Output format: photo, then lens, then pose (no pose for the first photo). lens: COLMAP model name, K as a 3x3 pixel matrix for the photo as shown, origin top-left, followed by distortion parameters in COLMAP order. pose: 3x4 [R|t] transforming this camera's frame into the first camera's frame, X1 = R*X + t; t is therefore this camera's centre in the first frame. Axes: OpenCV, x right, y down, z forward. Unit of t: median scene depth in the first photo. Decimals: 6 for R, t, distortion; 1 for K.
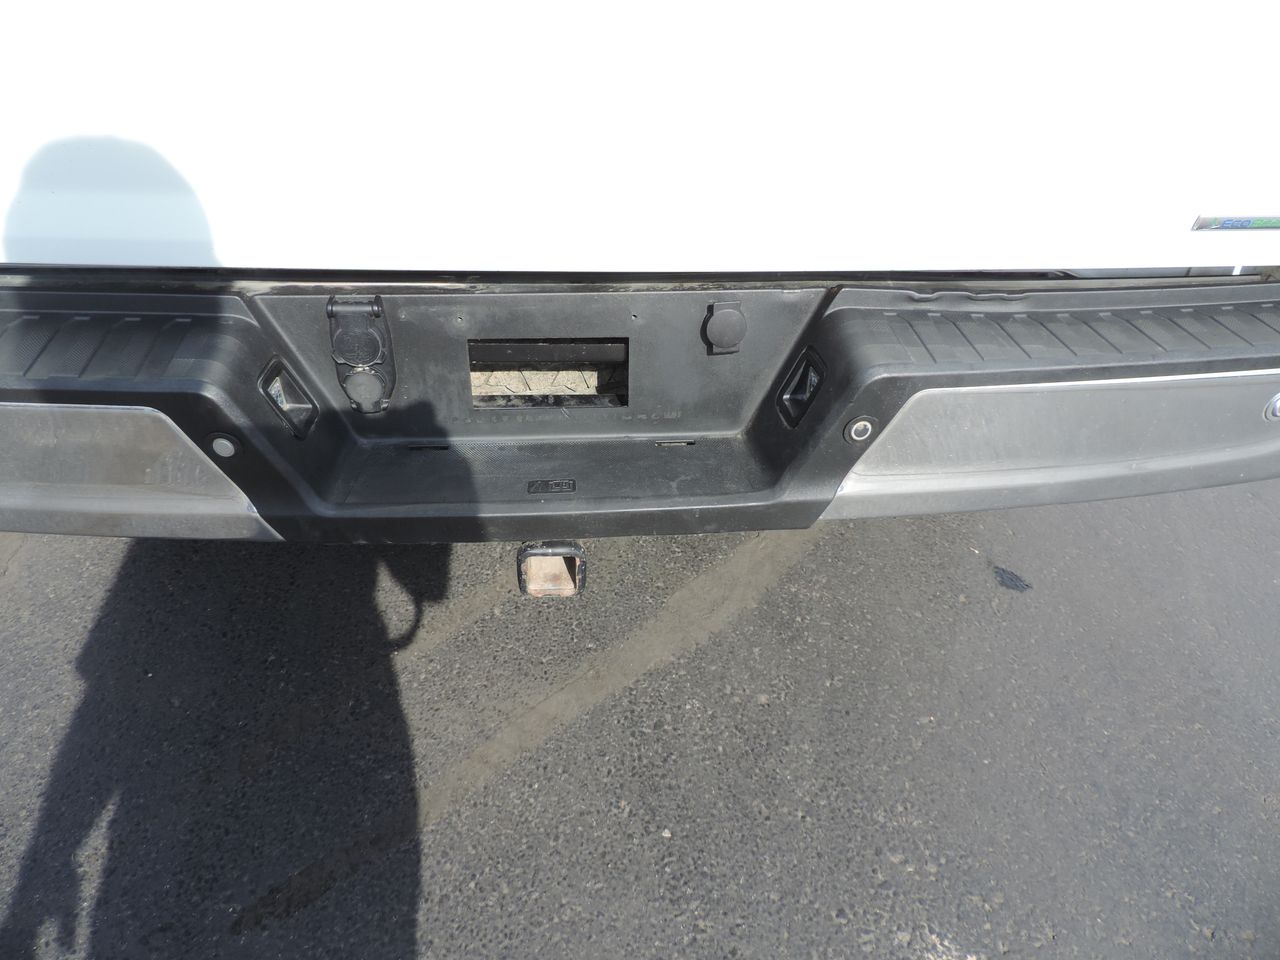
lens RADIAL K [[909.8, 0, 636.8], [0, 909.8, 477.8], [0, 0, 1]] dist [-0.009833, -0.000384]
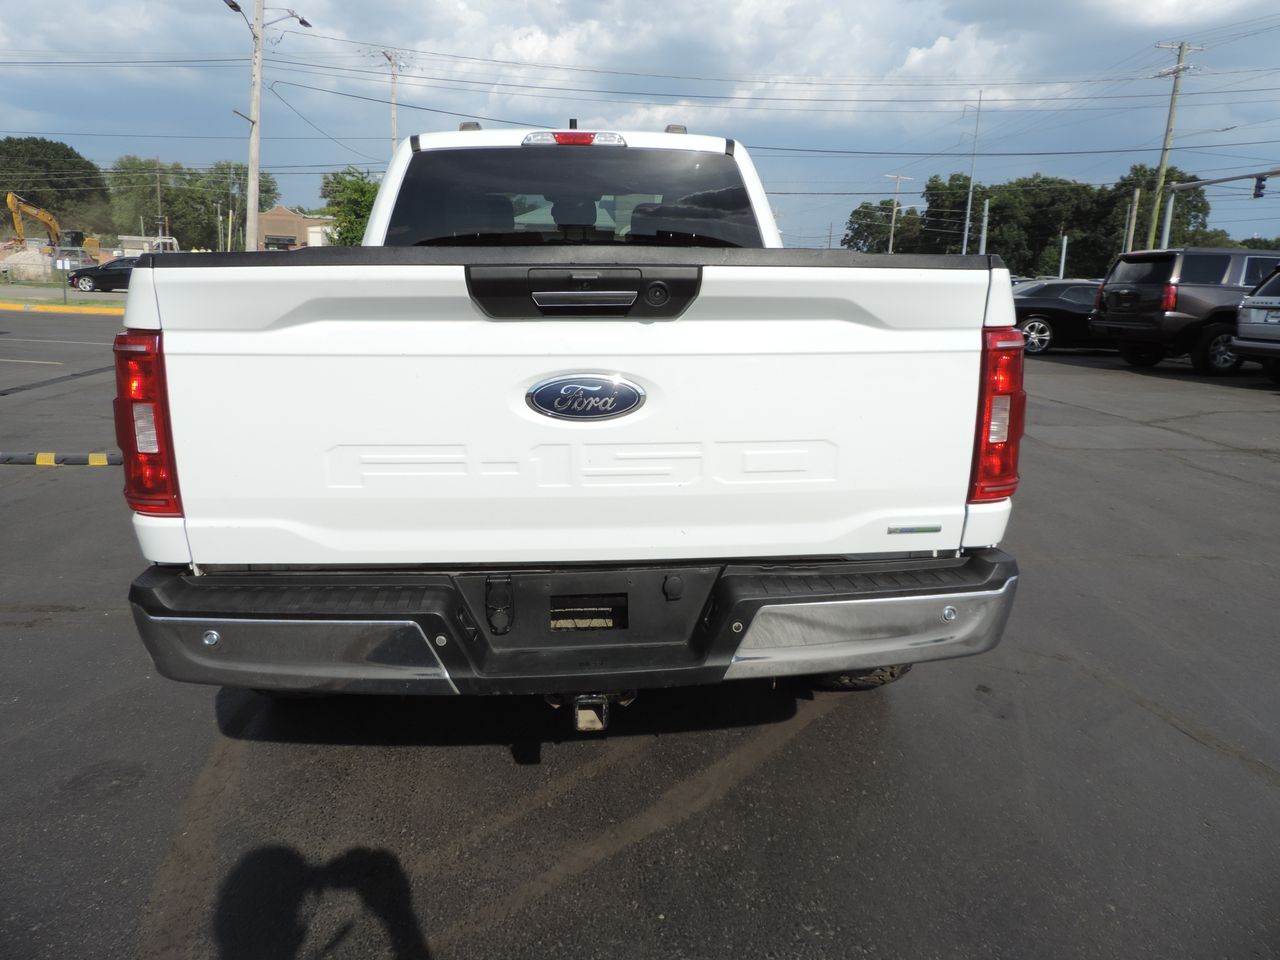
lens RADIAL K [[909.8, 0, 636.8], [0, 909.8, 477.8], [0, 0, 1]] dist [-0.009833, -0.000384]
pose [[0.999367, -0.033259, -0.012605, 0.035595], [0.025634, 0.919195, -0.392967, 0.316100], [0.024657, 0.392395, 0.919466, -0.759546]]
